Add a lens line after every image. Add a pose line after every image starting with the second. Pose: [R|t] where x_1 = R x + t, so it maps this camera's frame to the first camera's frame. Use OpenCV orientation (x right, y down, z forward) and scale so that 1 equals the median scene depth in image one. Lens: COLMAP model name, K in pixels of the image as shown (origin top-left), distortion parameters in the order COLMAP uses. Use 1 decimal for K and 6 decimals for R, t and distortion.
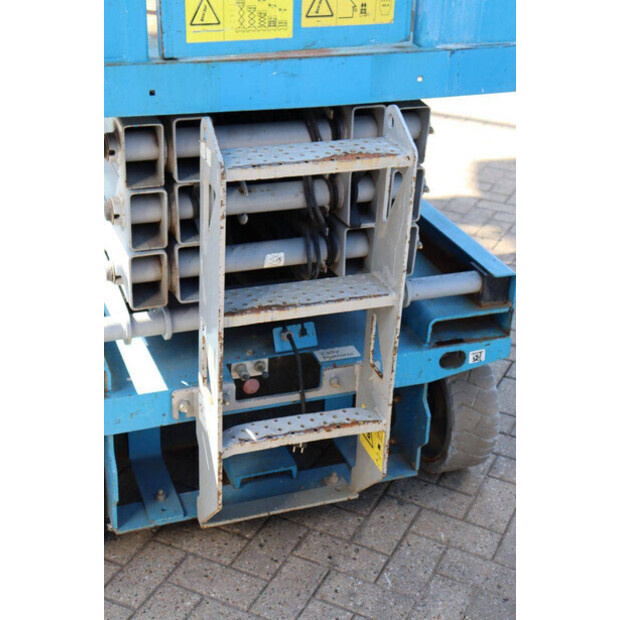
lens RADIAL K [[1056.4, 0, 313.3], [0, 1056.4, 300.2], [0, 0, 1]] dist [0.164619, 0.000000]
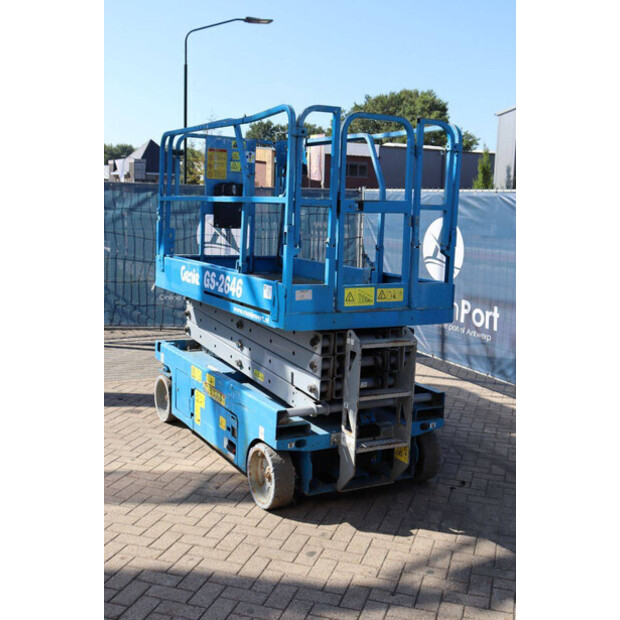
lens RADIAL K [[742.8, 0, 318.8], [0, 742.8, 307.4], [0, 0, 1]] dist [0.000657, 0.000000]
pose [[0.987685, -0.023418, 0.154695, -0.431034], [0.070793, 0.948622, -0.308391, 0.346480], [-0.139525, 0.315545, 0.938597, -0.833019]]
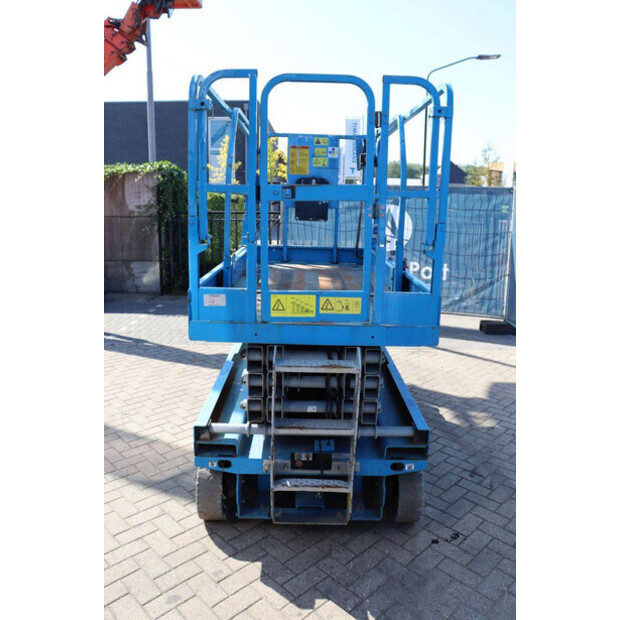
lens RADIAL K [[508.5, 0, 312.1], [0, 508.5, 305.8], [0, 0, 1]] dist [-0.150307, 0.113870]
pose [[0.941634, 0.052365, -0.332540, 0.306969], [-0.136794, 0.962115, -0.235845, 0.005136], [0.307592, 0.267569, 0.913123, -0.065433]]
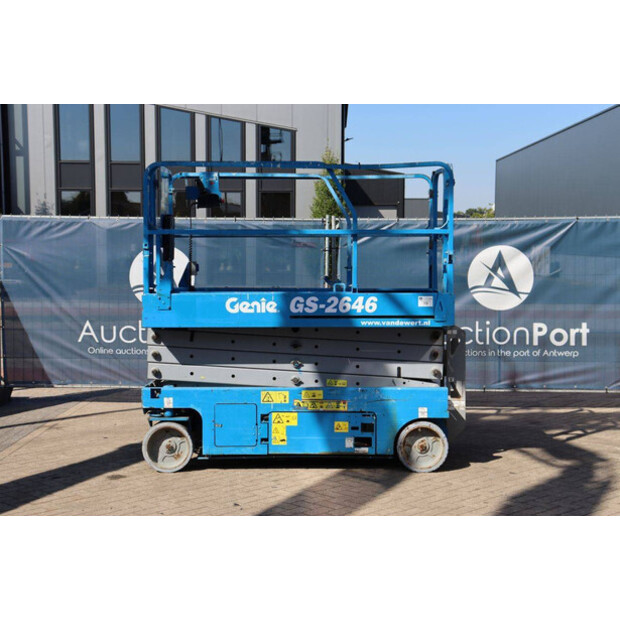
lens RADIAL K [[984.1, 0, 314.8], [0, 984.1, 308.4], [0, 0, 1]] dist [0.116064, 0.000000]
pose [[0.343043, -0.094215, 0.934583, -3.255459], [0.426895, 0.901906, -0.065773, -0.166568], [-0.836709, 0.421532, 0.349612, 0.054984]]
